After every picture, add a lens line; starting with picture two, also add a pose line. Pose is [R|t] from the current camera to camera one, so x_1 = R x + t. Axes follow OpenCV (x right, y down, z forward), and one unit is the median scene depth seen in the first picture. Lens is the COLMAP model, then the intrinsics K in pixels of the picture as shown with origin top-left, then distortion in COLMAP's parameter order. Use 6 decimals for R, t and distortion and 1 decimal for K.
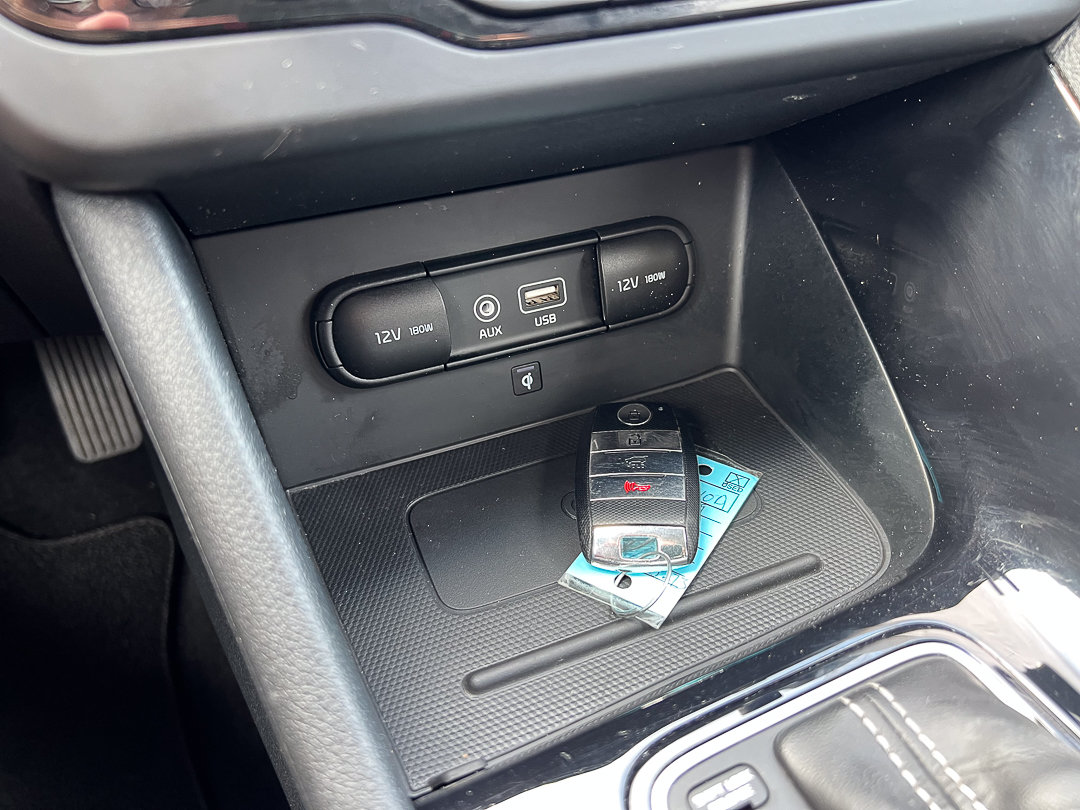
lens RADIAL K [[838.8, 0, 540.0], [0, 838.8, 405.3], [0, 0, 1]] dist [0.056770, -0.062883]
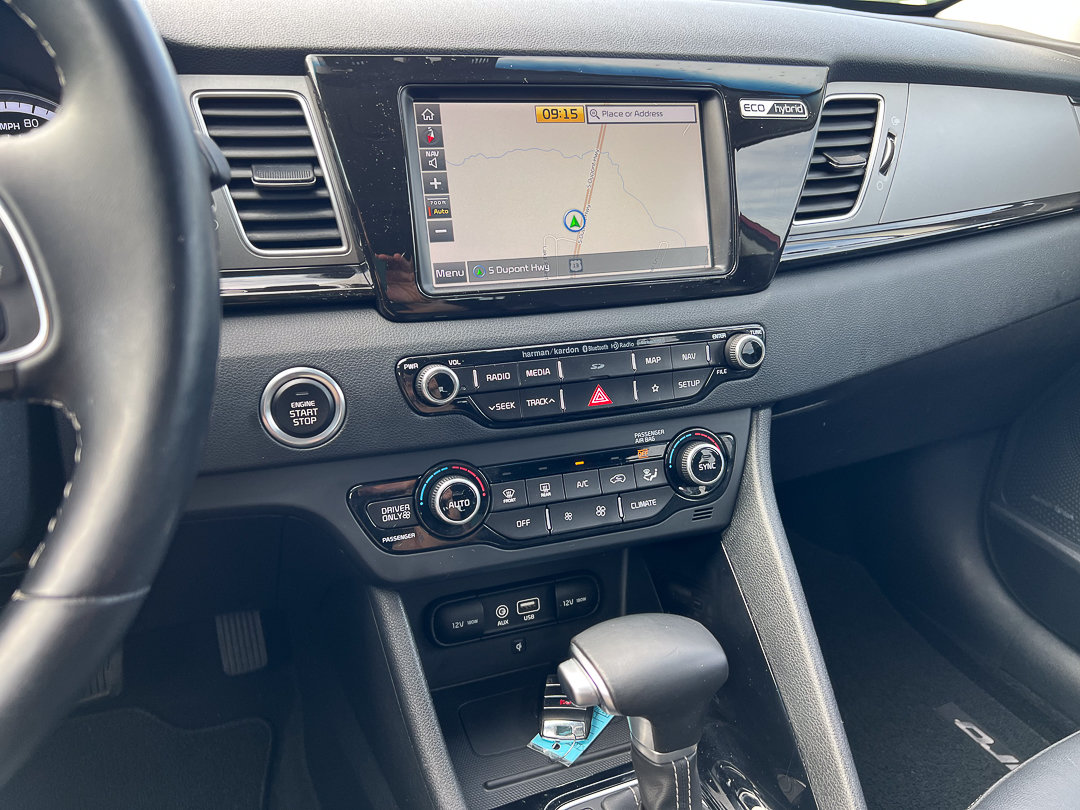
lens RADIAL K [[838.8, 0, 542.7], [0, 838.8, 405.0], [0, 0, 1]] dist [0.056770, -0.062883]
pose [[0.998615, 0.052095, -0.007347, 0.030449], [-0.052199, 0.963664, -0.261967, -0.068431], [-0.006568, 0.261987, 0.965049, -1.281059]]
